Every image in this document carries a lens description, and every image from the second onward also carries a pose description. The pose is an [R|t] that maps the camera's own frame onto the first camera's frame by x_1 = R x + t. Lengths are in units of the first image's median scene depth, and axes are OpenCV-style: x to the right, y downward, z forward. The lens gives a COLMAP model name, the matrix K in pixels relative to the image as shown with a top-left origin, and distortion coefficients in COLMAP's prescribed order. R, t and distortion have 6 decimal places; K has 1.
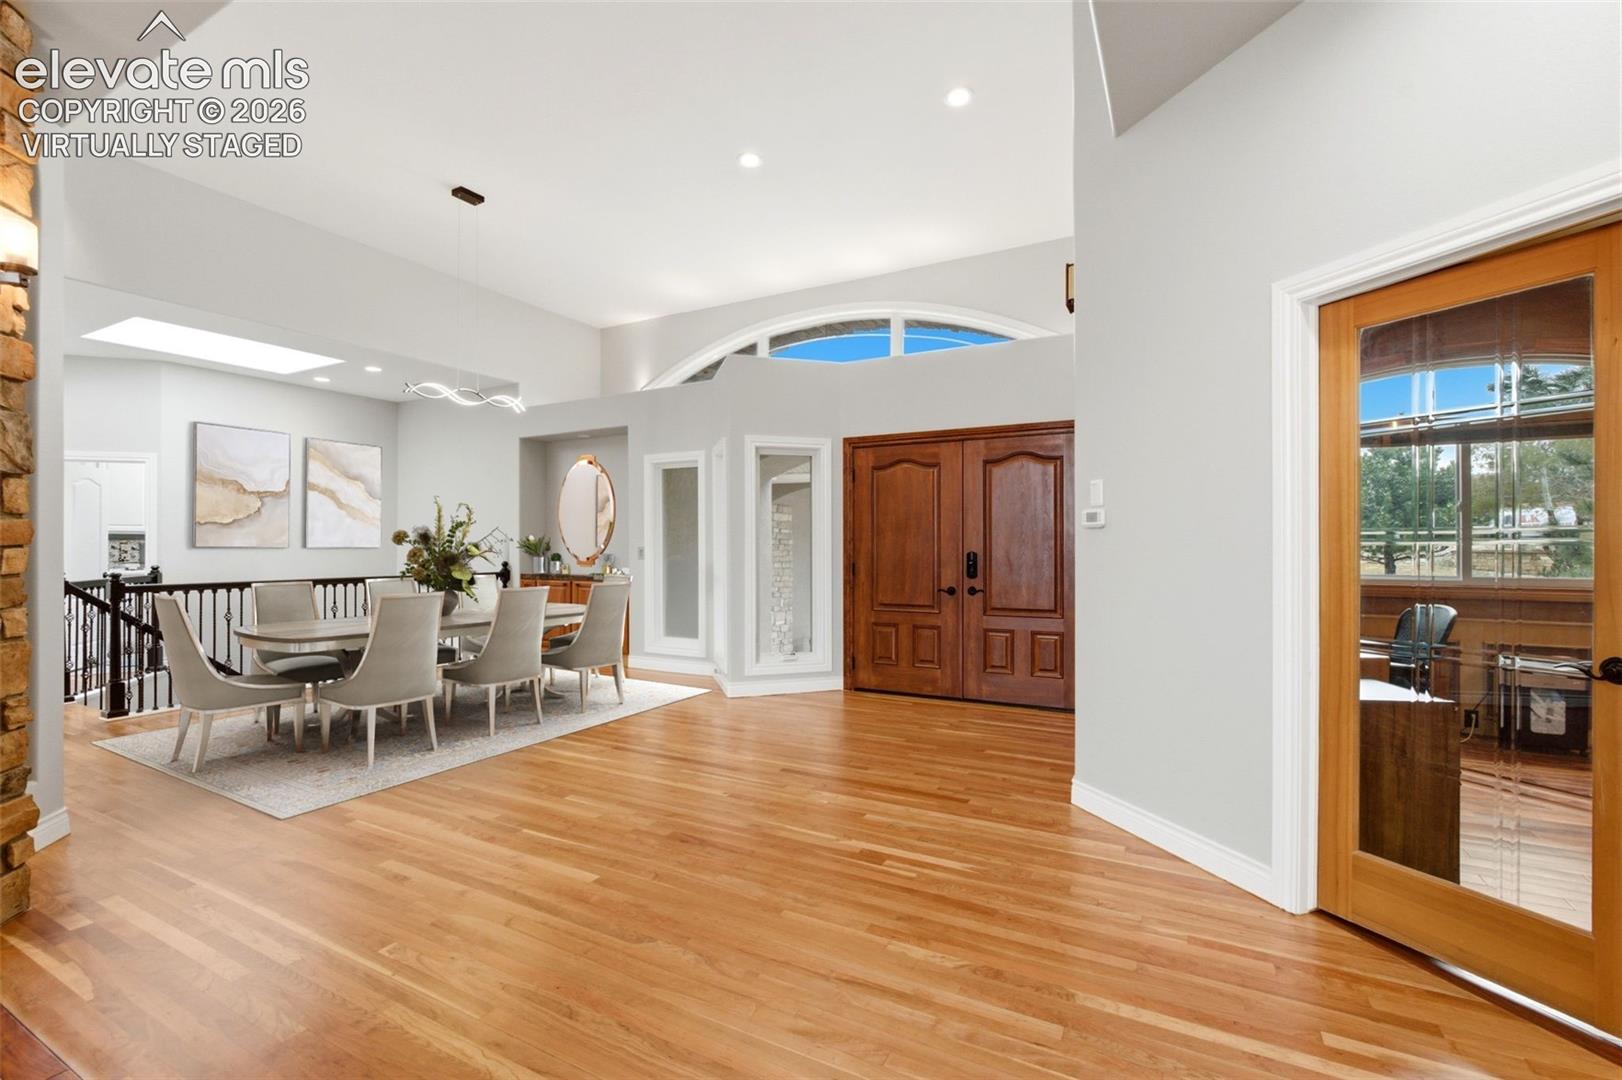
lens RADIAL K [[703.2, 0, 811.0], [0, 703.2, 540.0], [0, 0, 1]] dist [-0.019526, -0.000168]
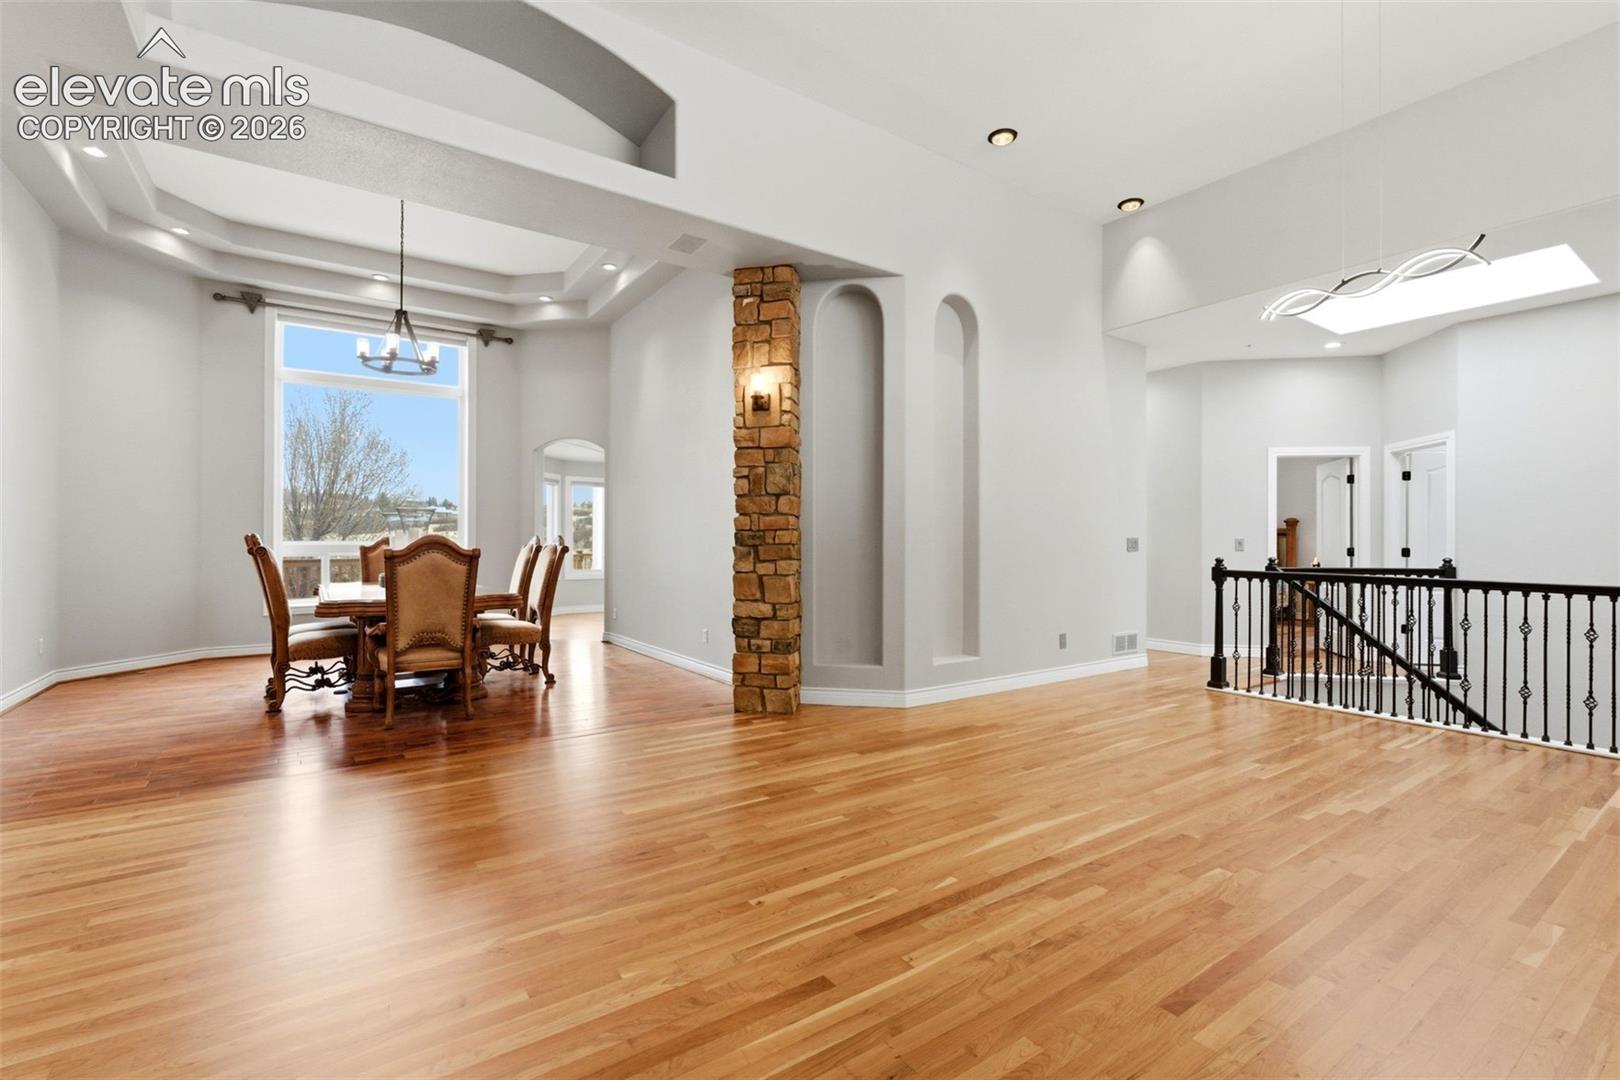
lens RADIAL K [[724.7, 0, 810.9], [0, 724.7, 543.1], [0, 0, 1]] dist [-0.004254, -0.000176]
pose [[-0.463068, 0.003212, -0.886317, 0.237356], [0.001150, 0.999995, 0.003023, 0.014763], [0.886322, 0.000381, -0.463069, 0.715272]]
